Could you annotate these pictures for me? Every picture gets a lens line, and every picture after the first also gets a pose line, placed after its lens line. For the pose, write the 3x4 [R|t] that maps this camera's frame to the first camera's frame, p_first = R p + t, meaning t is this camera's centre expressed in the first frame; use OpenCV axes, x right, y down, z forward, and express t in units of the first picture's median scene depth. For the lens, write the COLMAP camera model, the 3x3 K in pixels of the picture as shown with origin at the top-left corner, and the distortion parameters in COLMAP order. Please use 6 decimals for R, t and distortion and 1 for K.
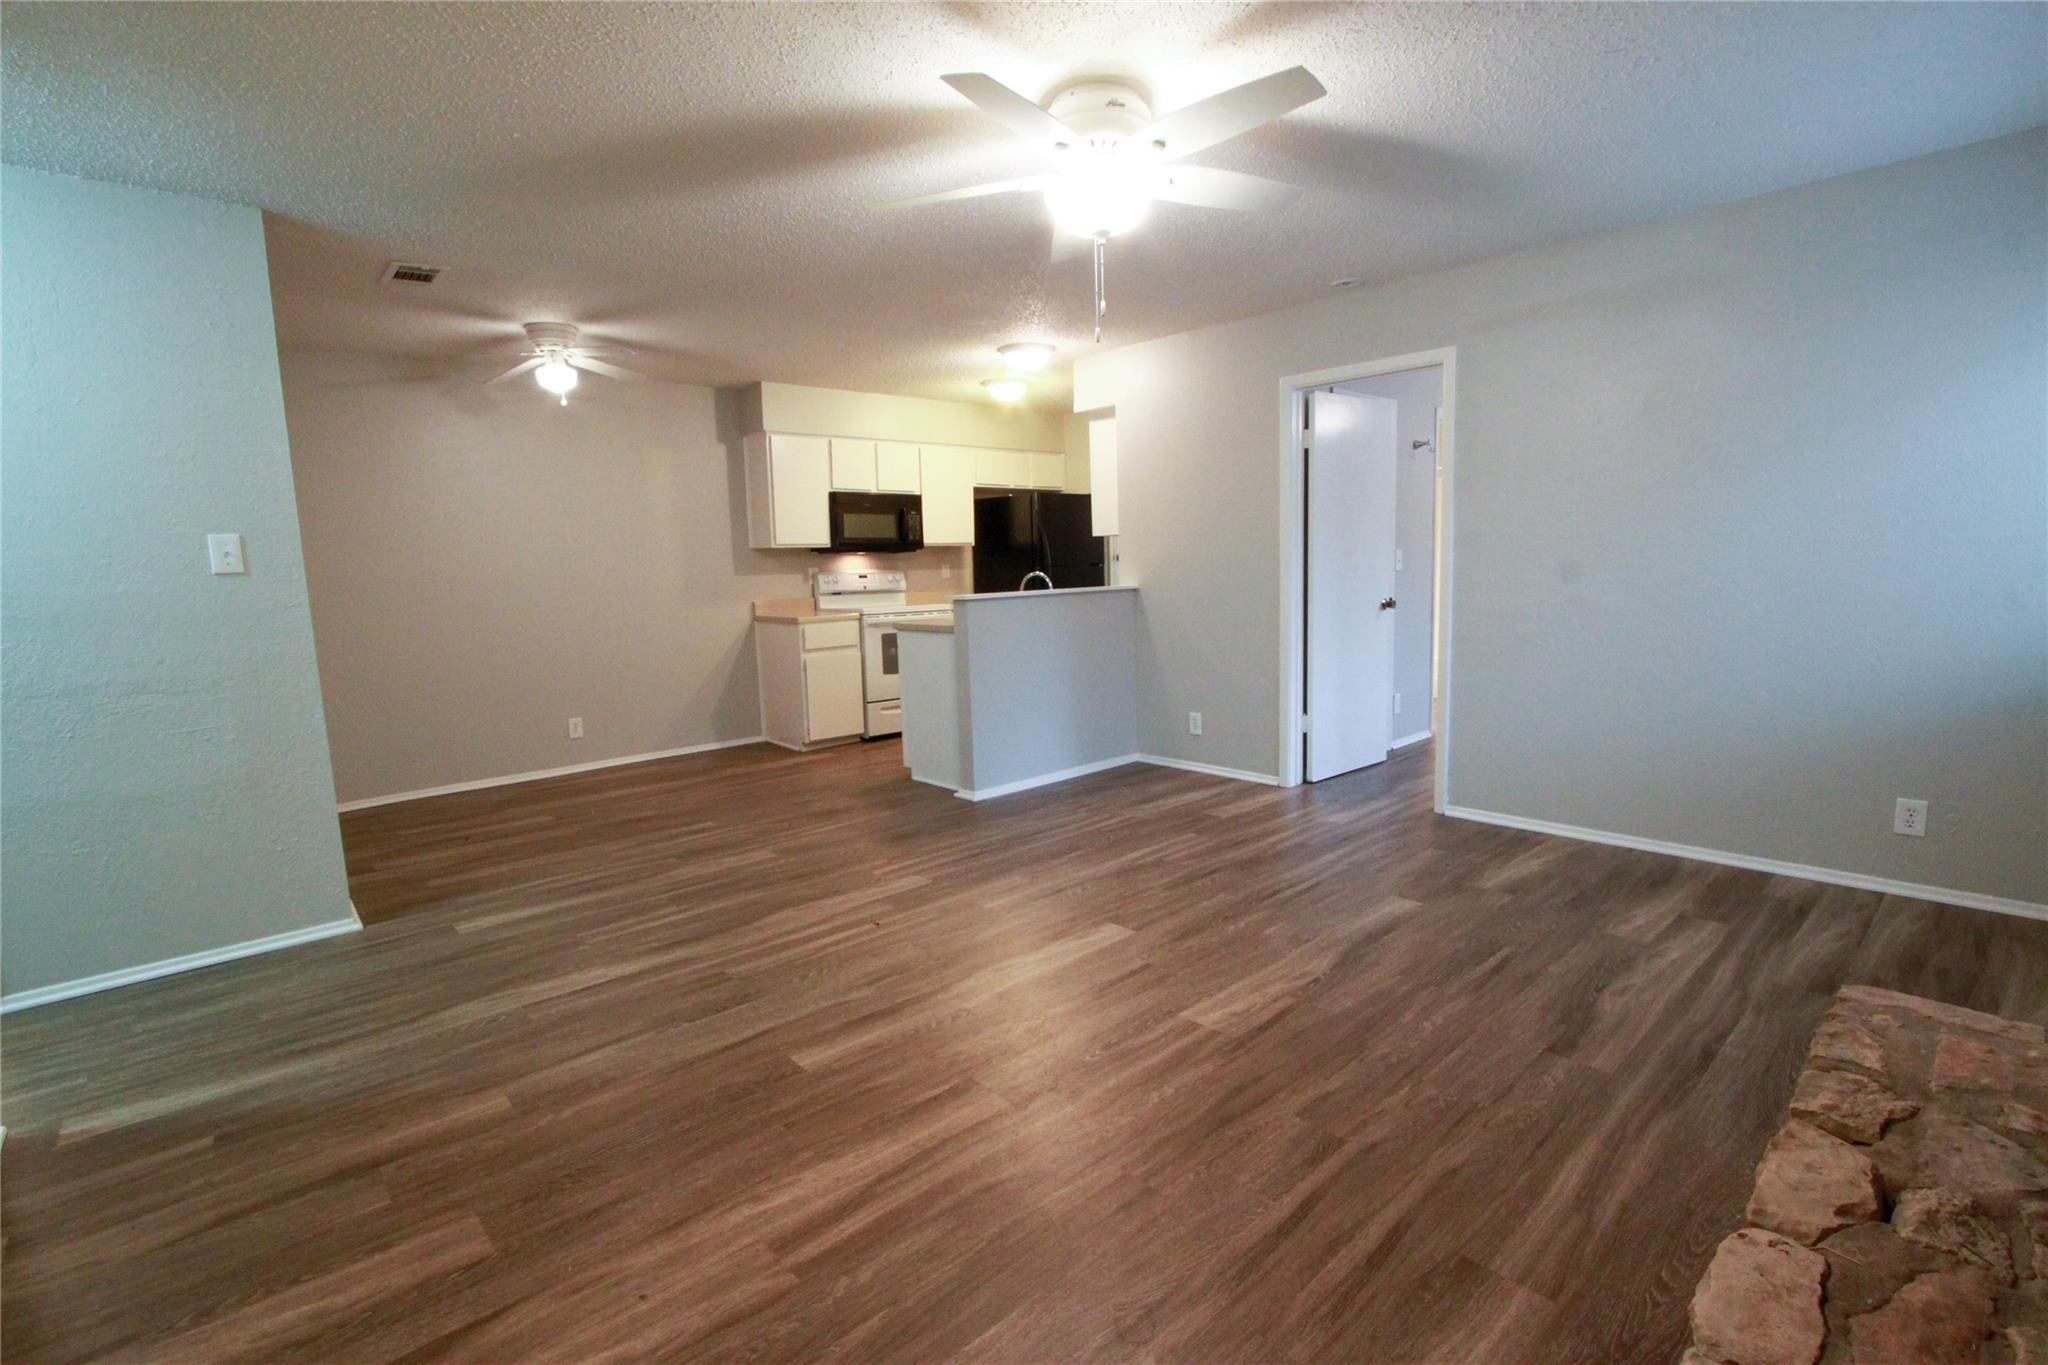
lens RADIAL K [[945.4, 0, 1025.9], [0, 945.4, 683.5], [0, 0, 1]] dist [-0.016539, 0.001430]
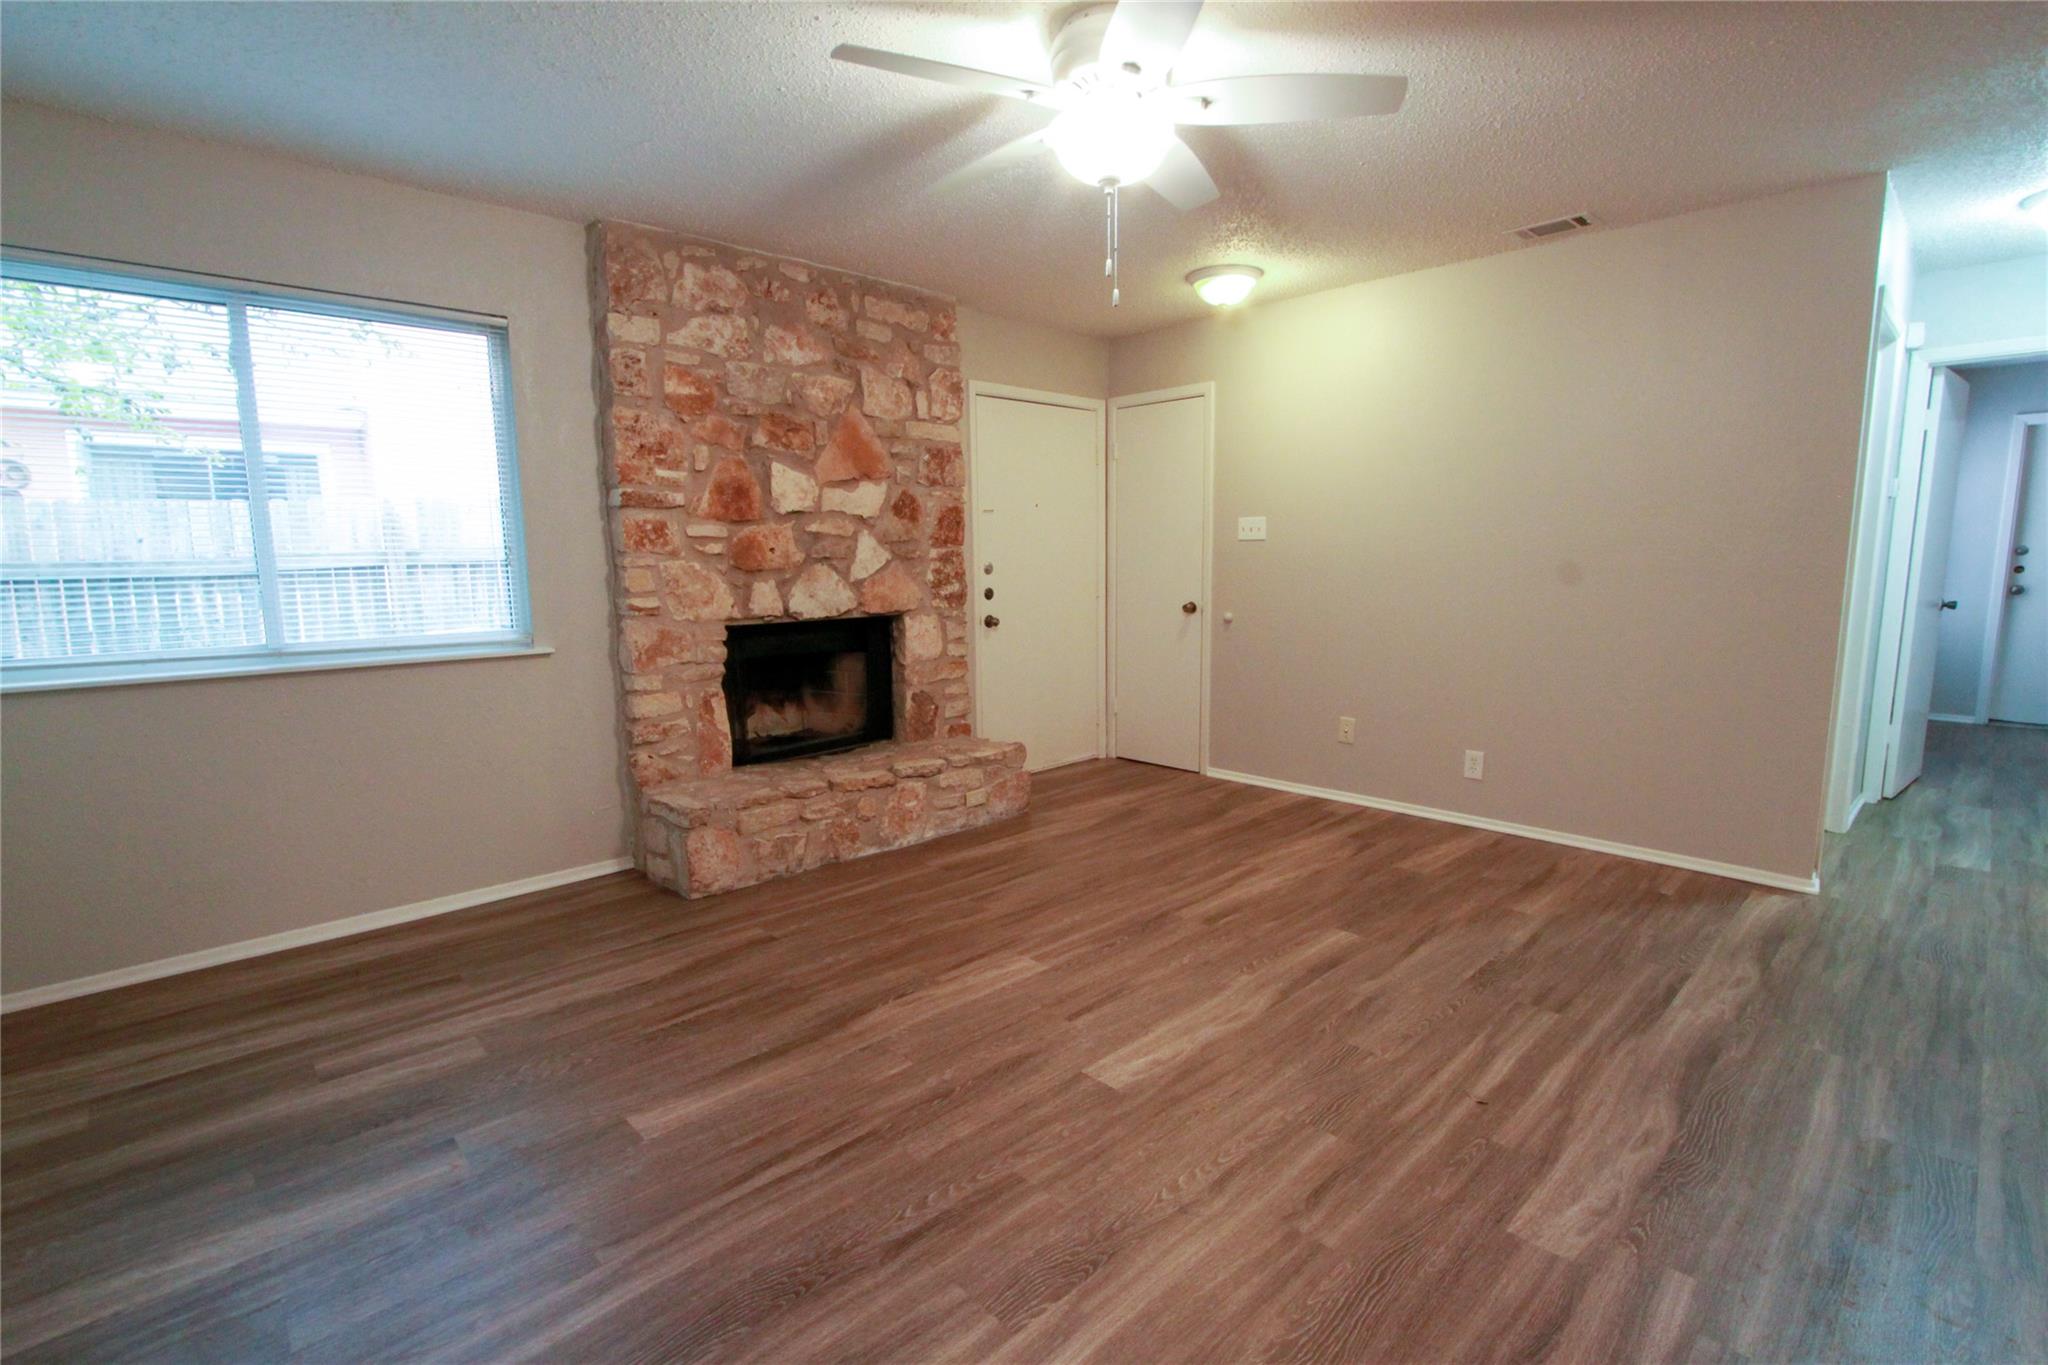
lens RADIAL K [[946.4, 0, 1028.1], [0, 946.4, 685.9], [0, 0, 1]] dist [-0.017031, 0.000862]
pose [[-0.998758, 0.043902, -0.023578, 0.128783], [0.036029, 0.963029, 0.266978, -0.172472], [0.034427, 0.265797, -0.963414, 1.289599]]
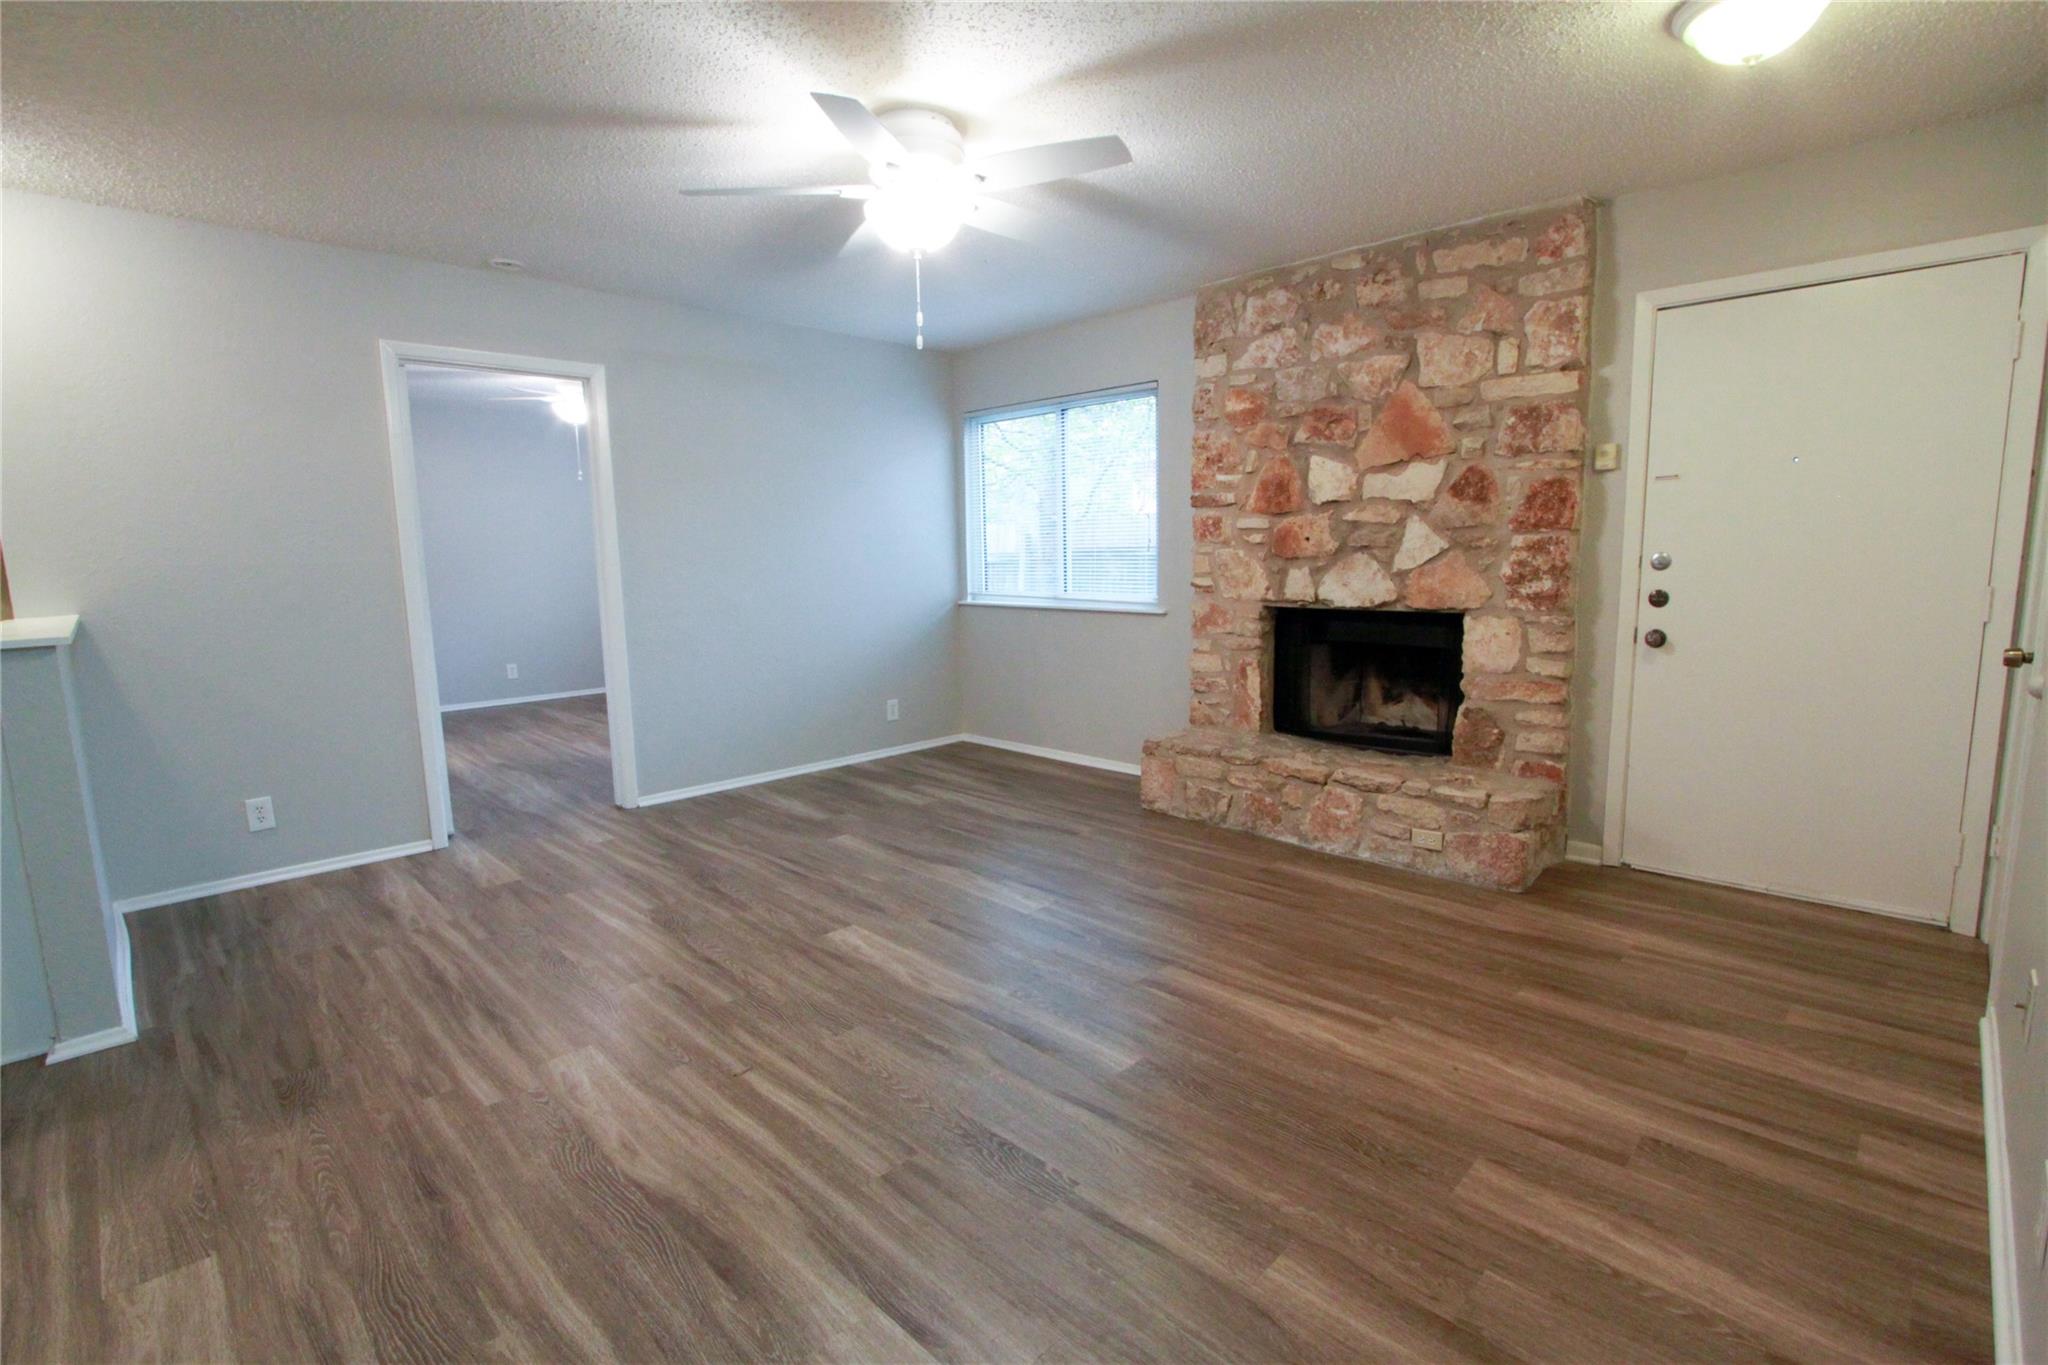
lens RADIAL K [[945.4, 0, 1025.9], [0, 945.4, 683.5], [0, 0, 1]] dist [-0.016539, 0.001430]
pose [[-0.049822, -0.109800, 0.992704, -0.689561], [0.147127, 0.982288, 0.116032, -0.063454], [-0.987862, 0.151835, -0.032785, 0.647713]]
